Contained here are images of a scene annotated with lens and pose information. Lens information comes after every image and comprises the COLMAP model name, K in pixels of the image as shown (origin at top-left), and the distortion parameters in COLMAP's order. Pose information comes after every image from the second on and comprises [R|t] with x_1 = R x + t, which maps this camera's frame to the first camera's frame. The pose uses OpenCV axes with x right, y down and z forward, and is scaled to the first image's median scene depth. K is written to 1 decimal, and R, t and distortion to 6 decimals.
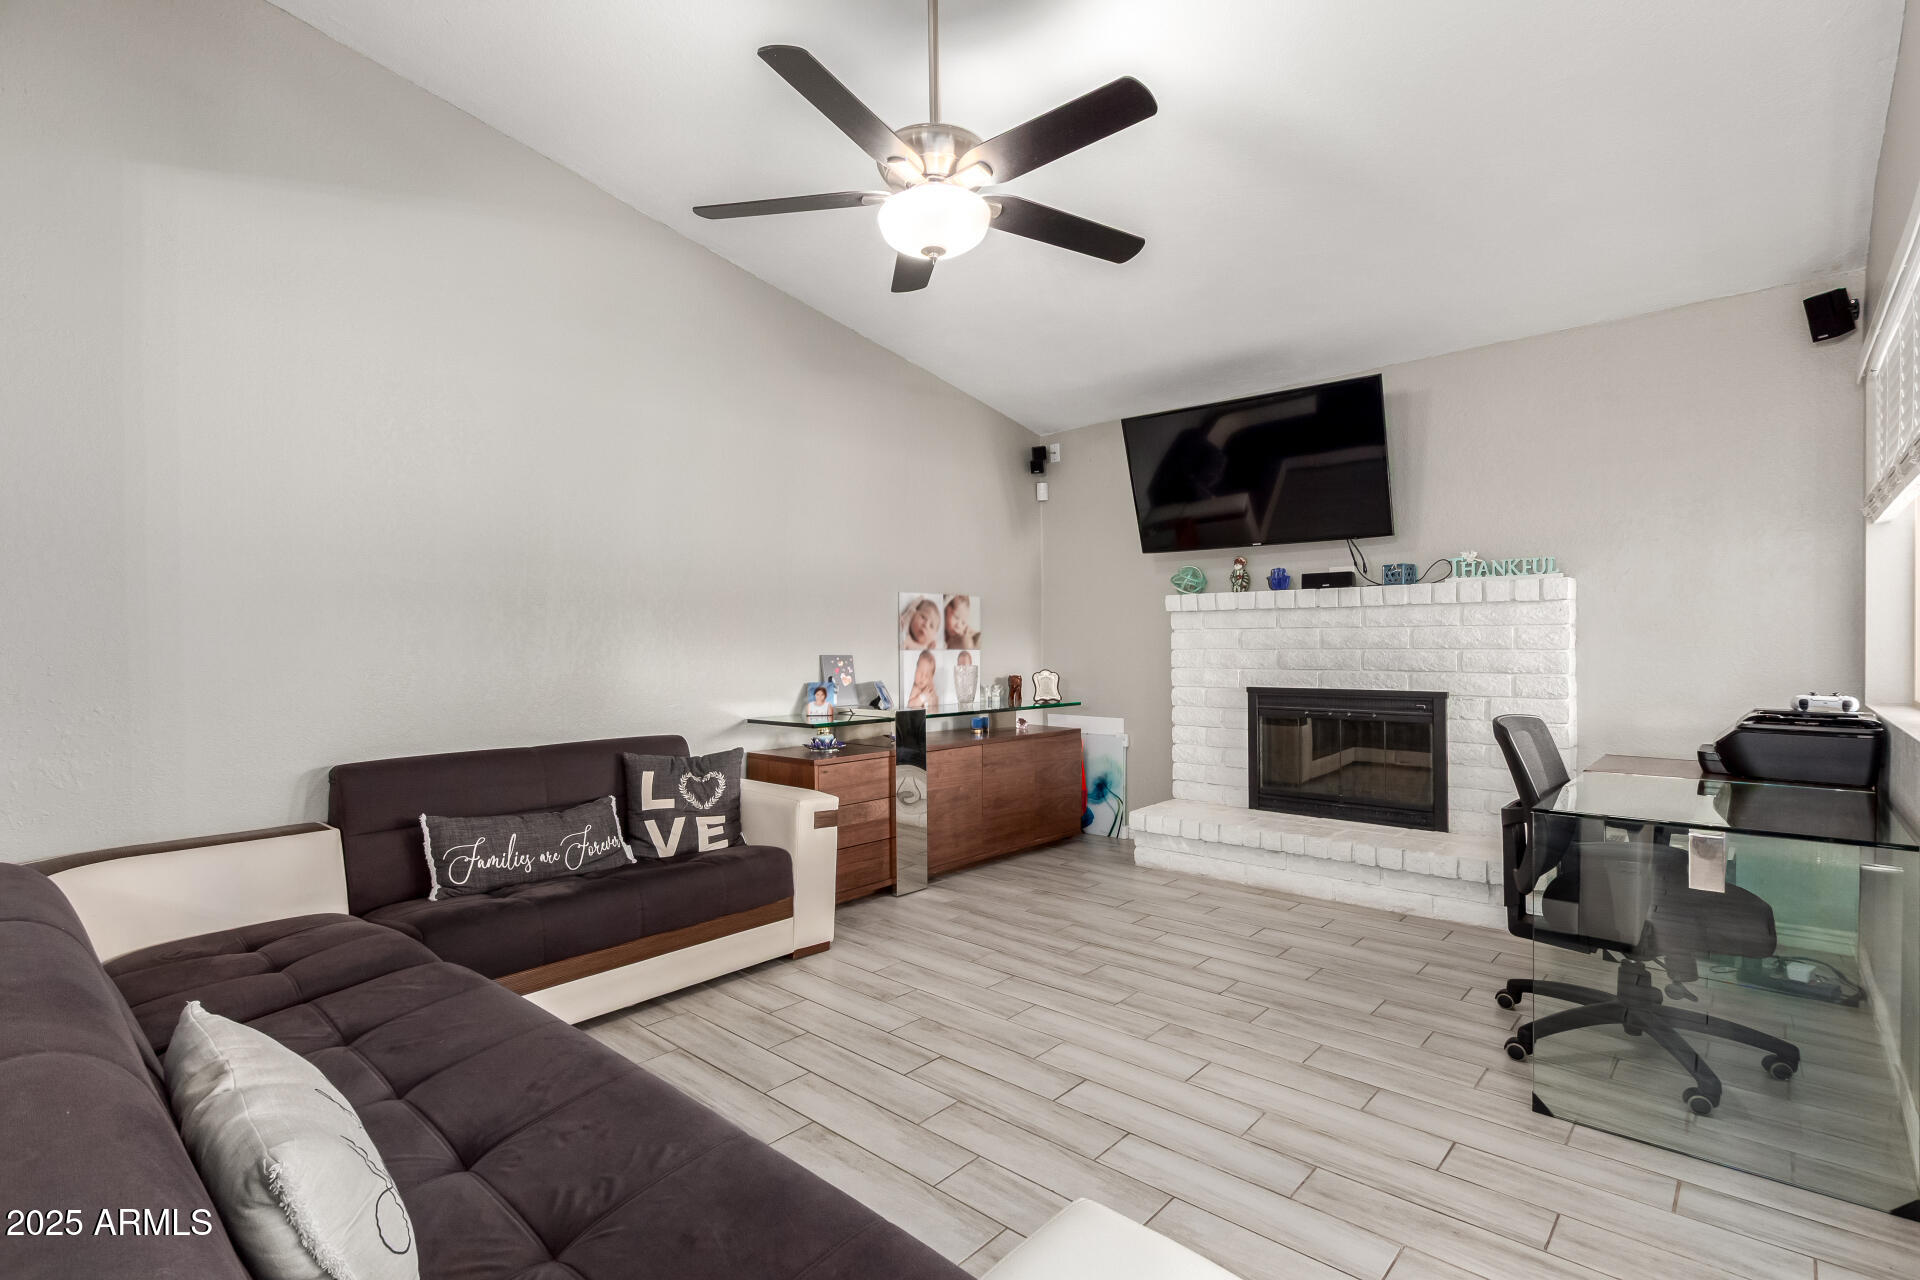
lens RADIAL K [[905.6, 0, 945.7], [0, 905.6, 638.8], [0, 0, 1]] dist [0.009726, -0.004316]
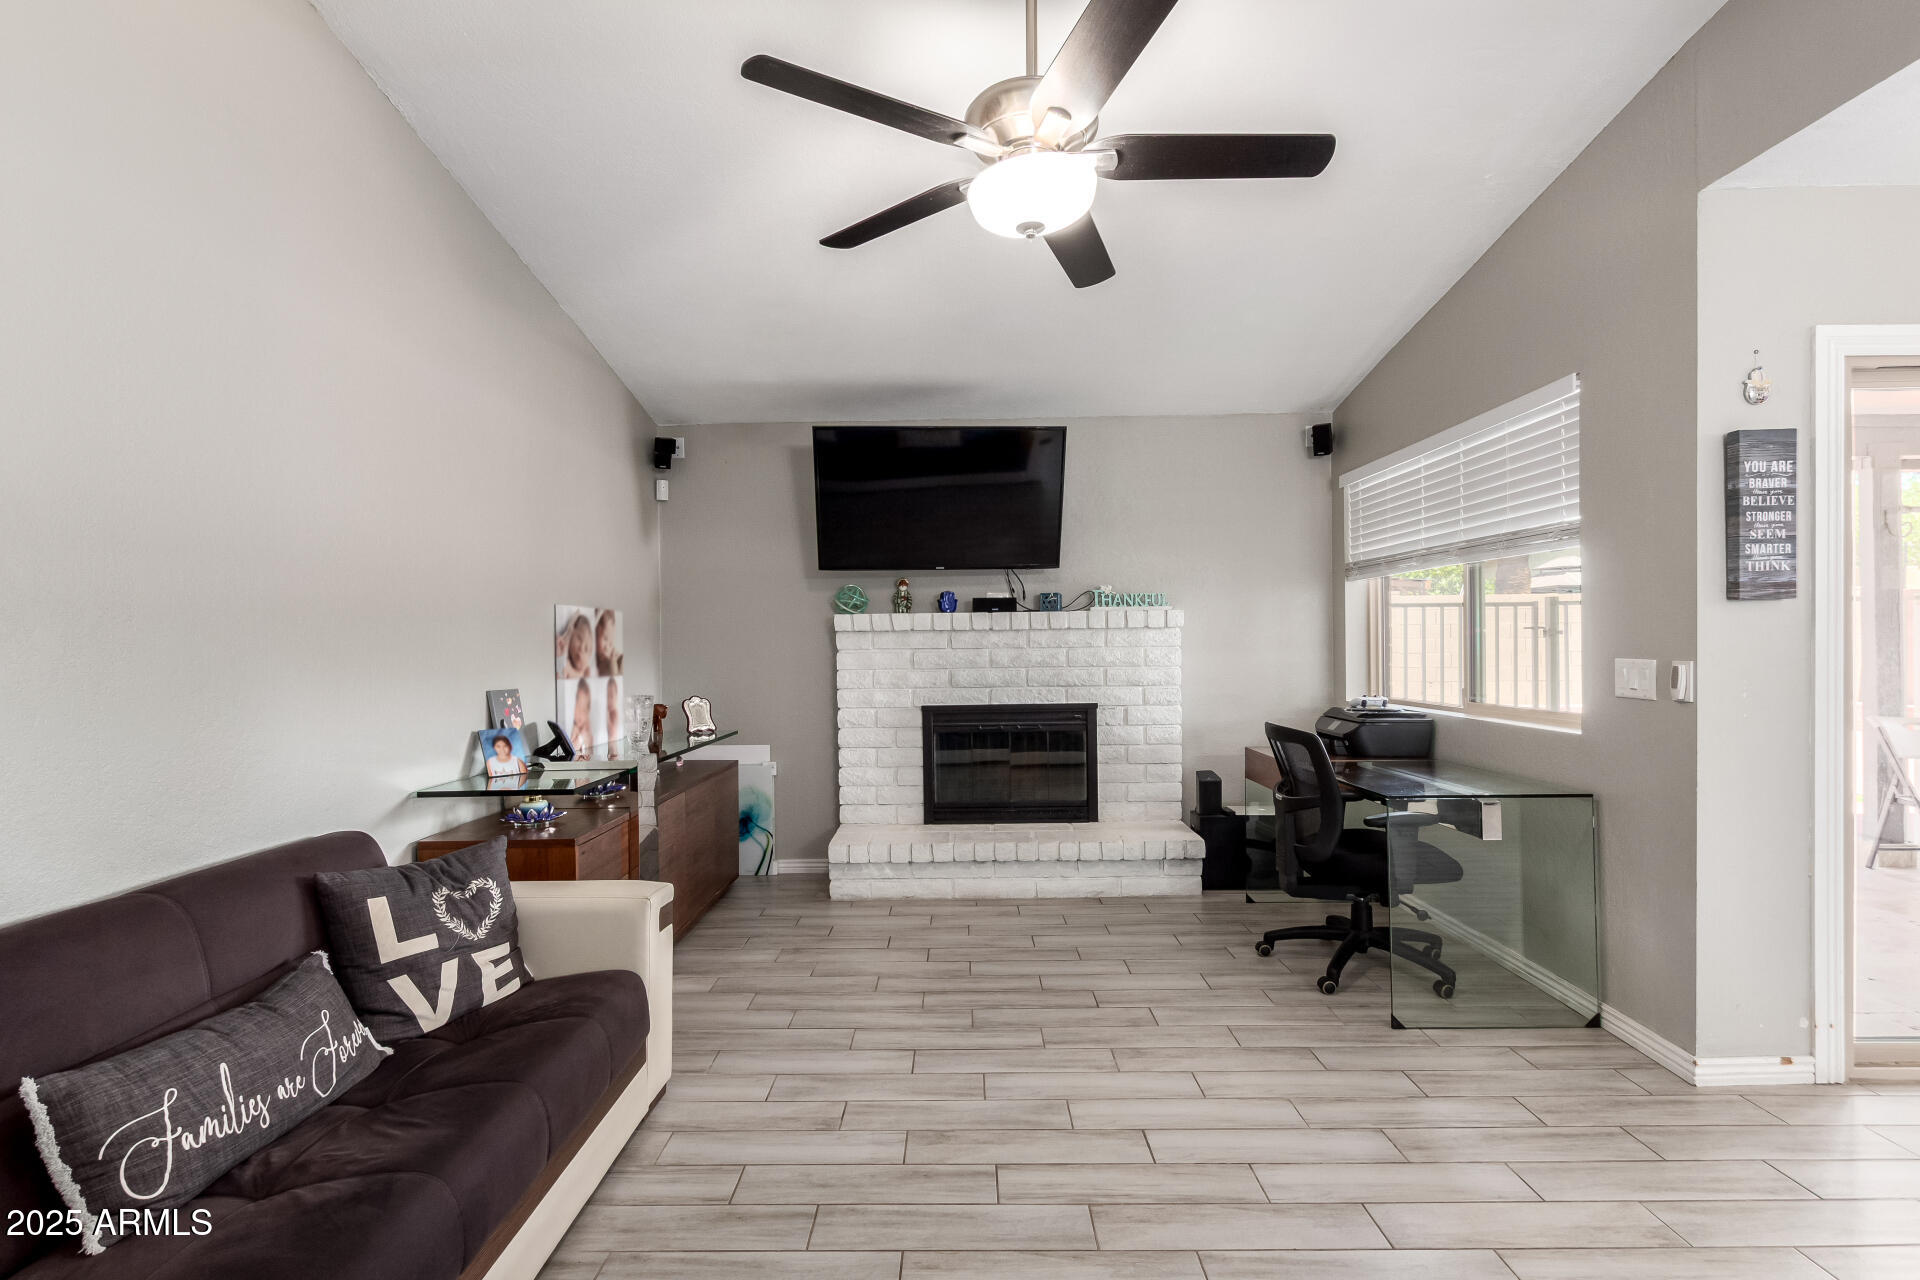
lens RADIAL K [[905.6, 0, 955.4], [0, 905.6, 639.9], [0, 0, 1]] dist [0.009726, -0.004316]
pose [[0.749723, -0.000443, 0.661752, -0.376921], [0.006264, 0.999960, -0.006427, -0.017821], [-0.661722, 0.008963, 0.749695, 0.240665]]
